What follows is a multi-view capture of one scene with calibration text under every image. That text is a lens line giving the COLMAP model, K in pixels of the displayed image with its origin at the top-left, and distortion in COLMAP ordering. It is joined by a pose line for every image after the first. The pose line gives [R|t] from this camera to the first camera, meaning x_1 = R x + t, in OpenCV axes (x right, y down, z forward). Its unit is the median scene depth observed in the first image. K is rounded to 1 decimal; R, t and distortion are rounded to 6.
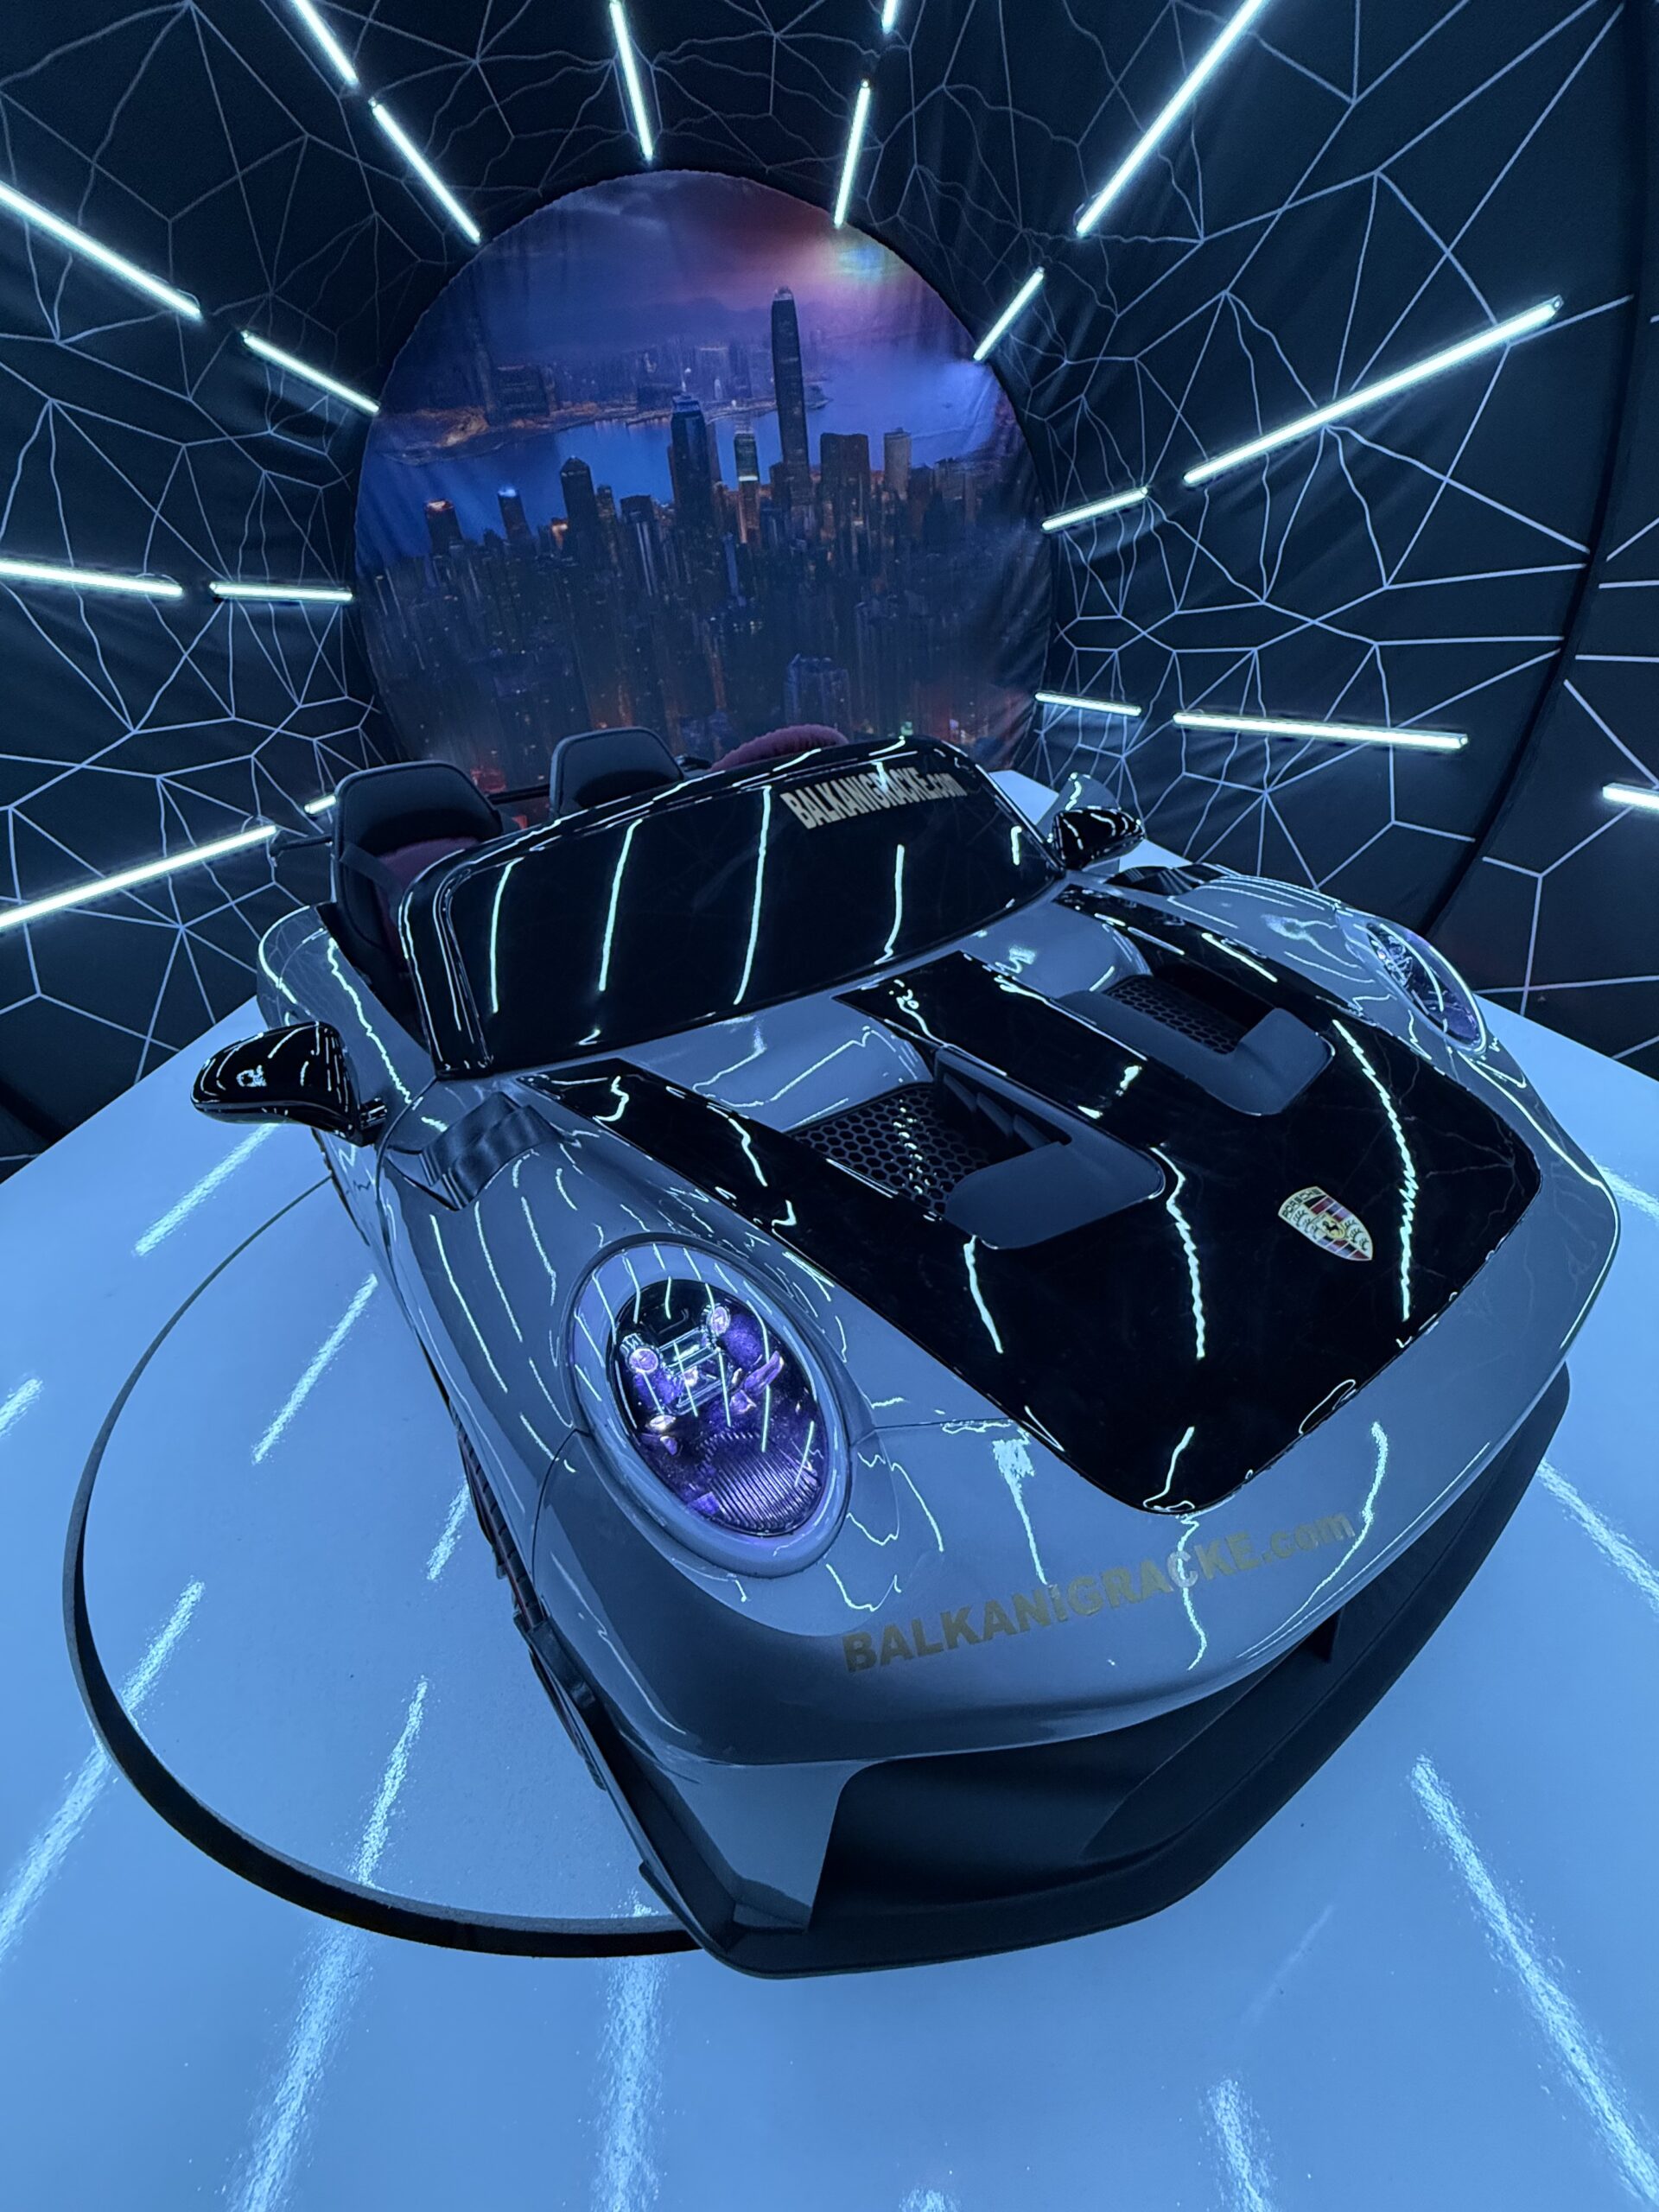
lens RADIAL K [[887.0, 0, 827.8], [0, 887.0, 1101.0], [0, 0, 1]] dist [-0.001034, 0.000722]
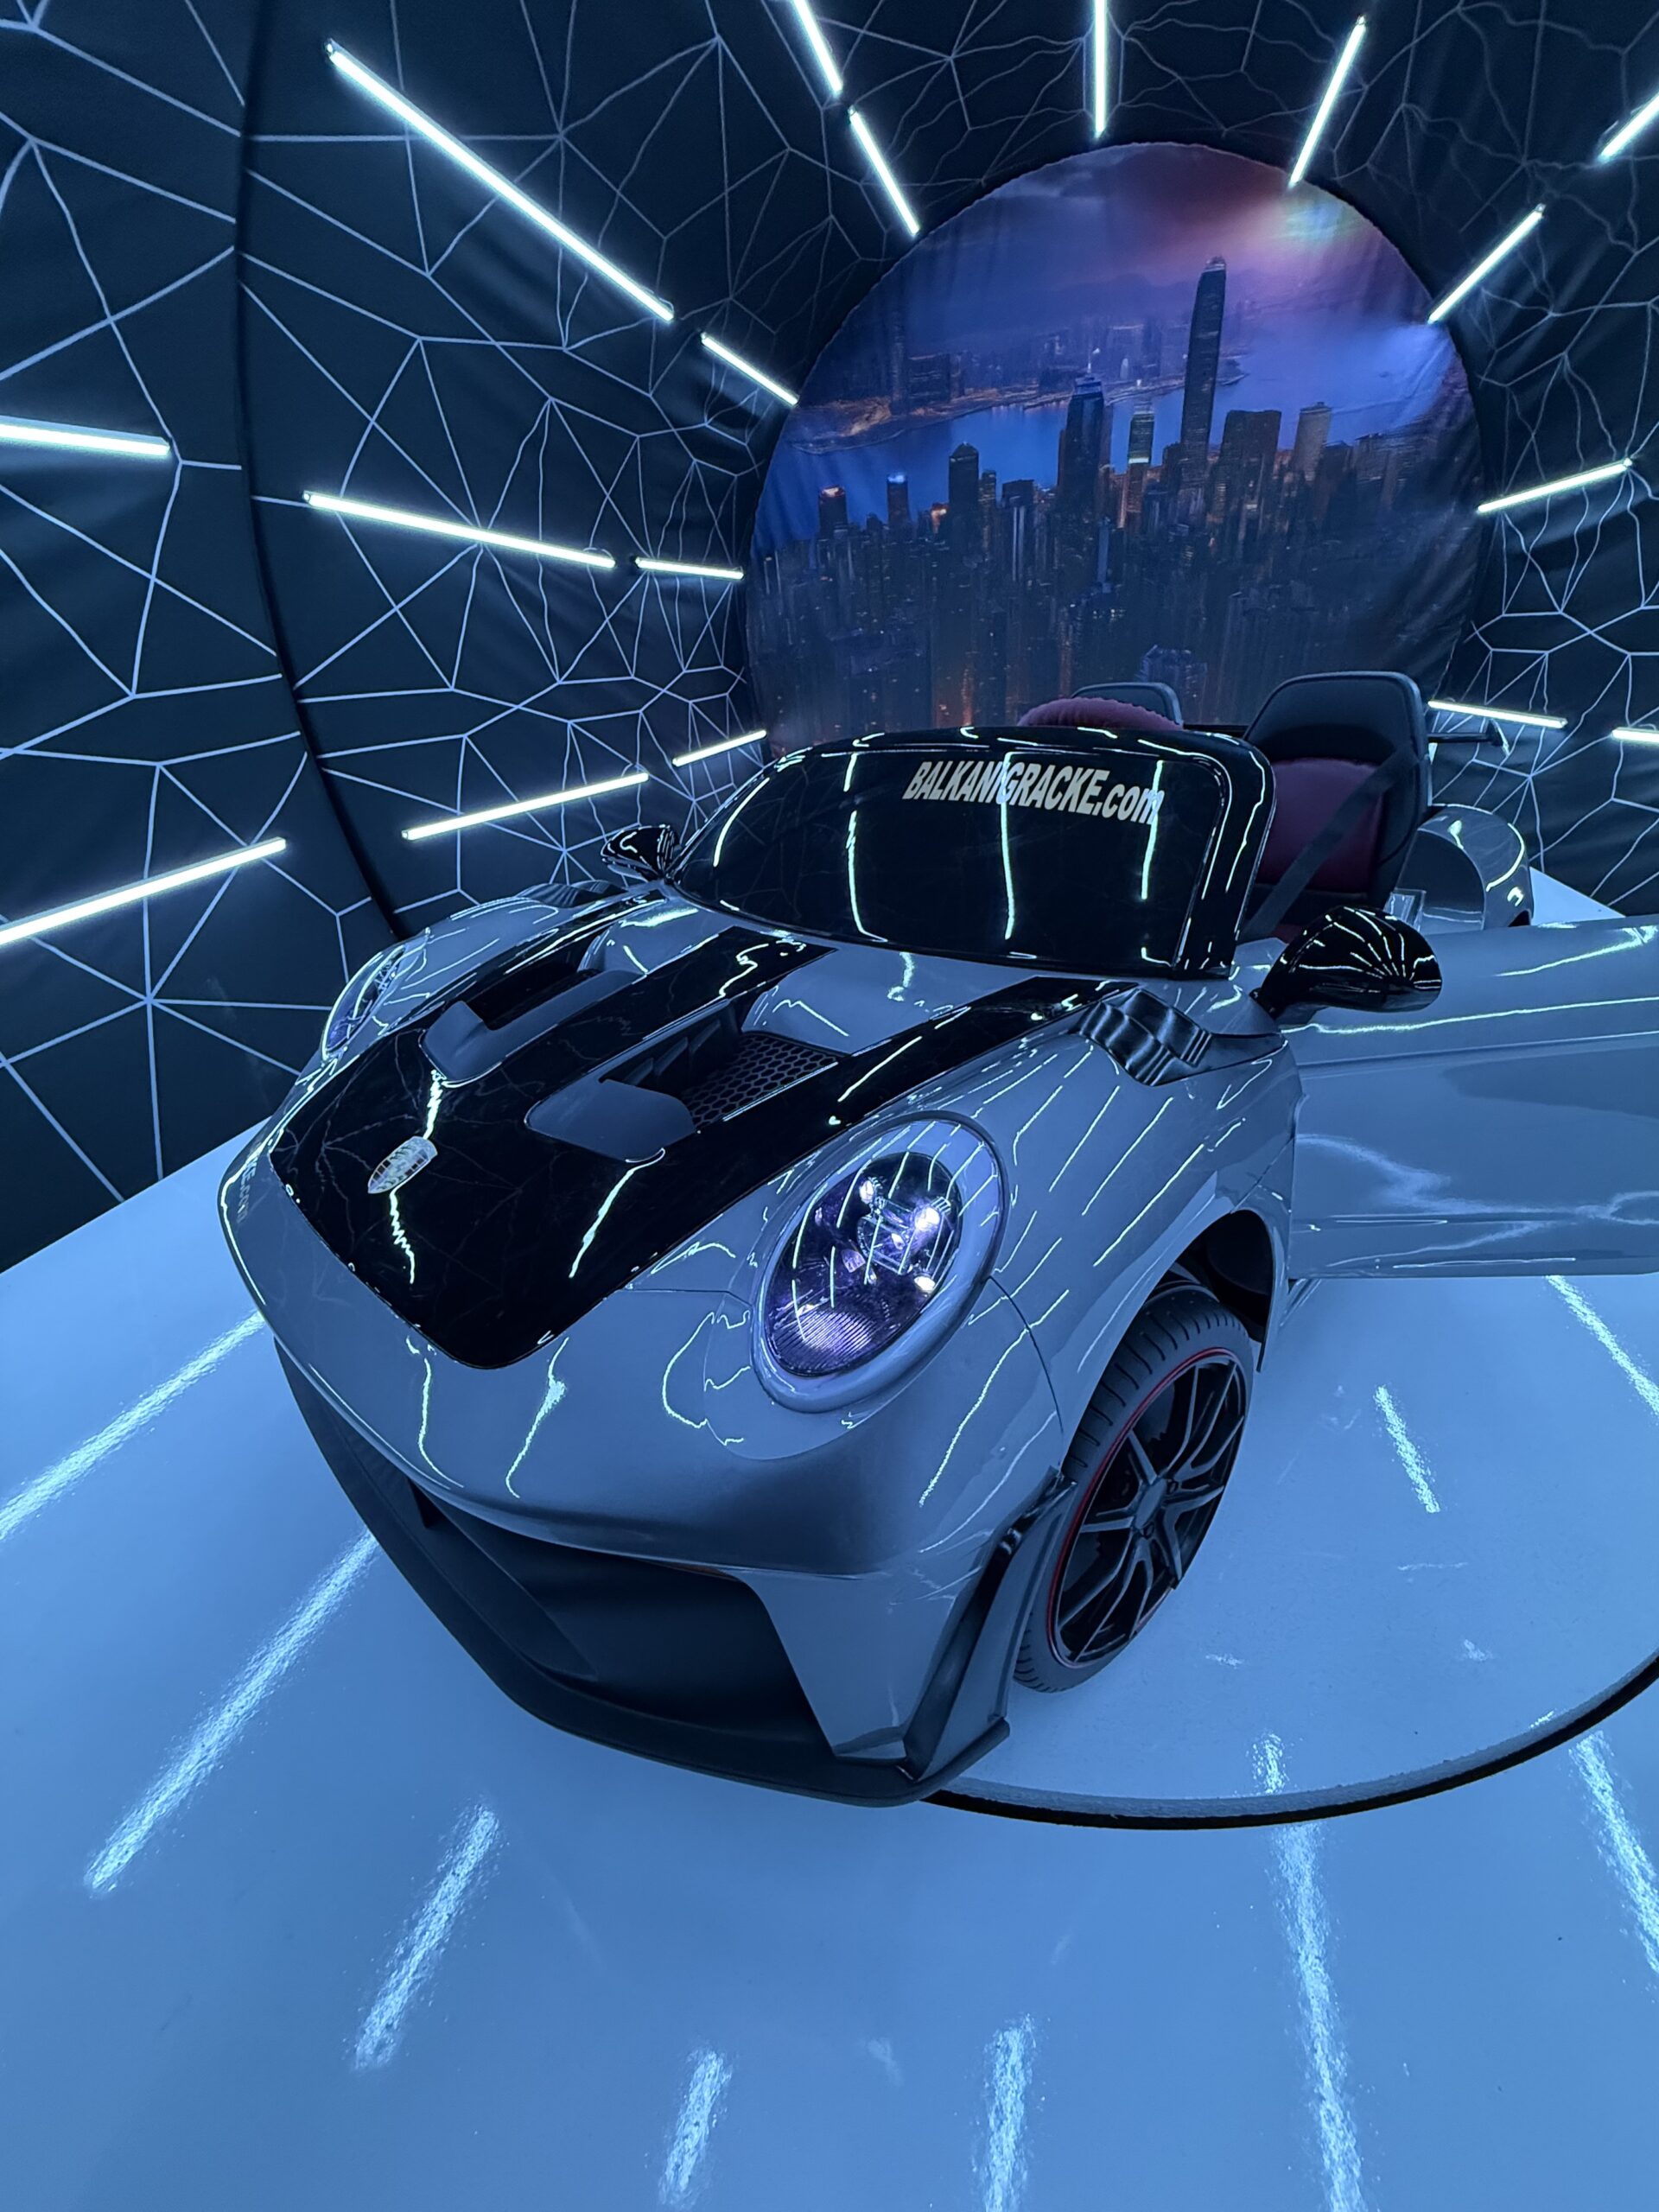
lens RADIAL K [[887.0, 0, 826.2], [0, 887.0, 1103.3], [0, 0, 1]] dist [-0.001034, 0.000722]
pose [[0.941297, 0.185097, -0.282309, -0.008141], [-0.183474, 0.982490, 0.032420, 0.019944], [0.283367, 0.021279, 0.958775, -0.011016]]
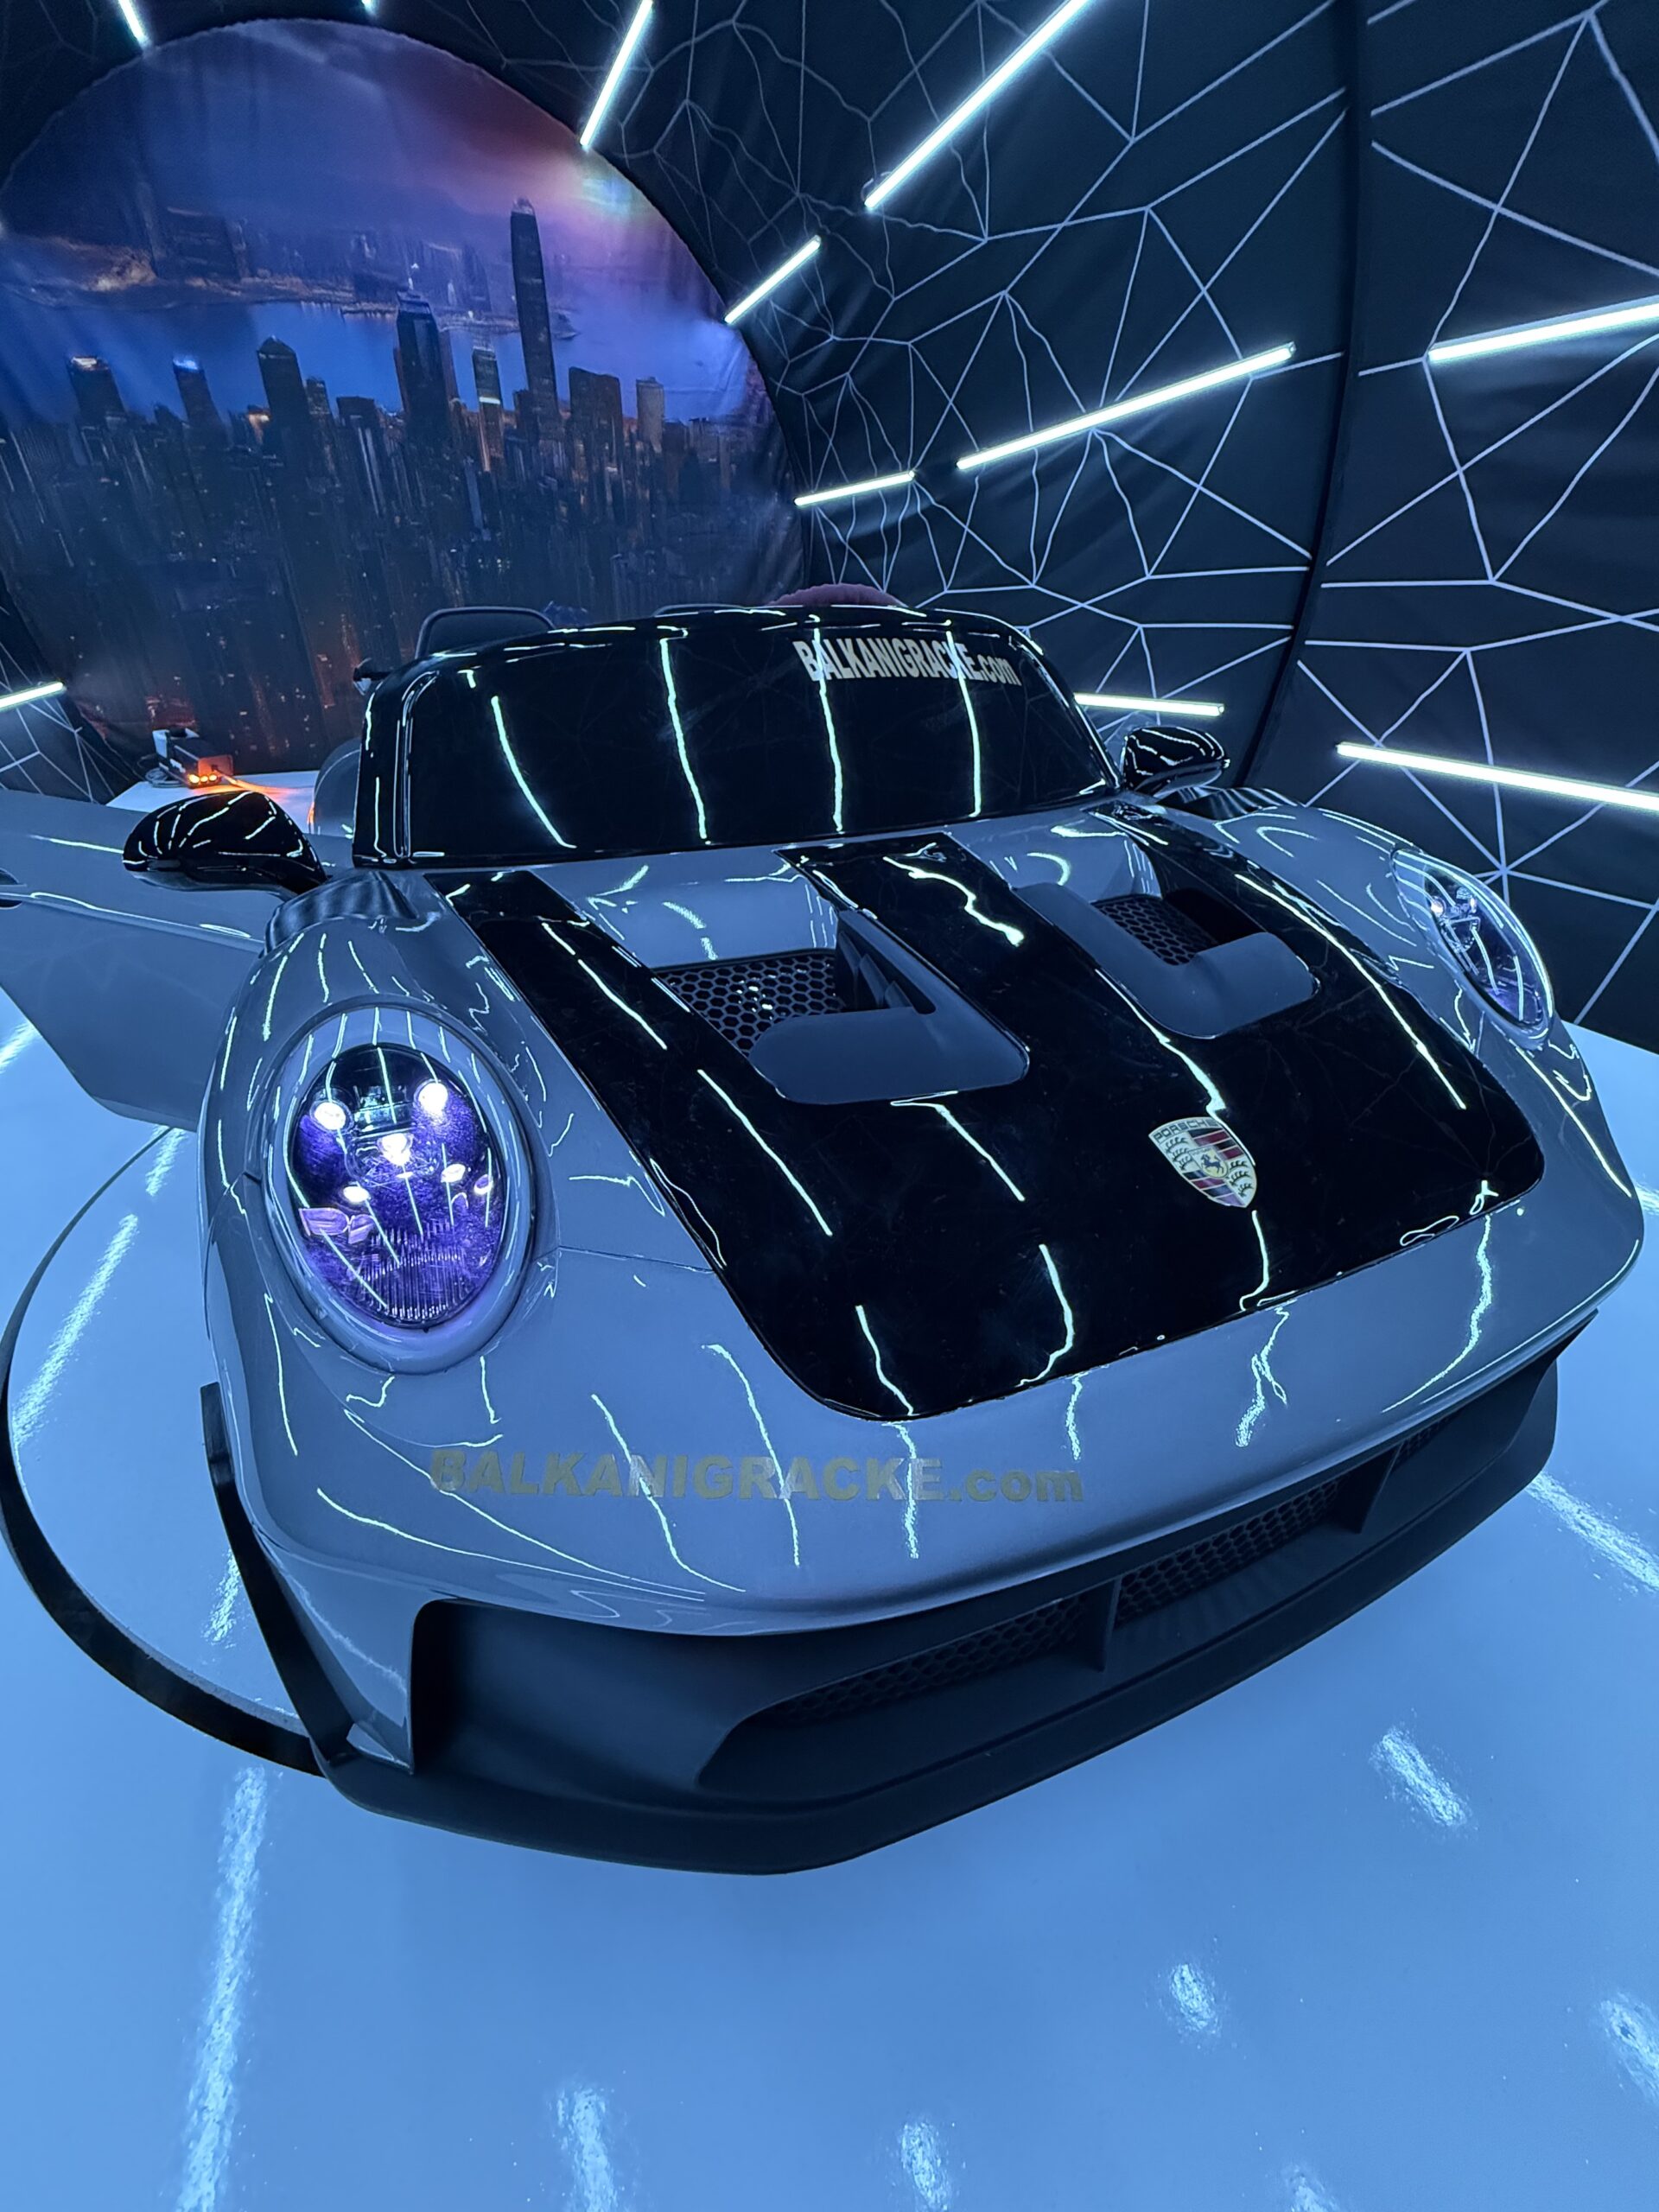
lens RADIAL K [[887.0, 0, 827.3], [0, 887.0, 1101.9], [0, 0, 1]] dist [-0.001034, 0.000722]
pose [[0.944827, -0.066976, 0.320649, -0.109106], [0.065476, 0.997734, 0.015472, 0.037688], [-0.320959, 0.006376, 0.947072, 0.017905]]
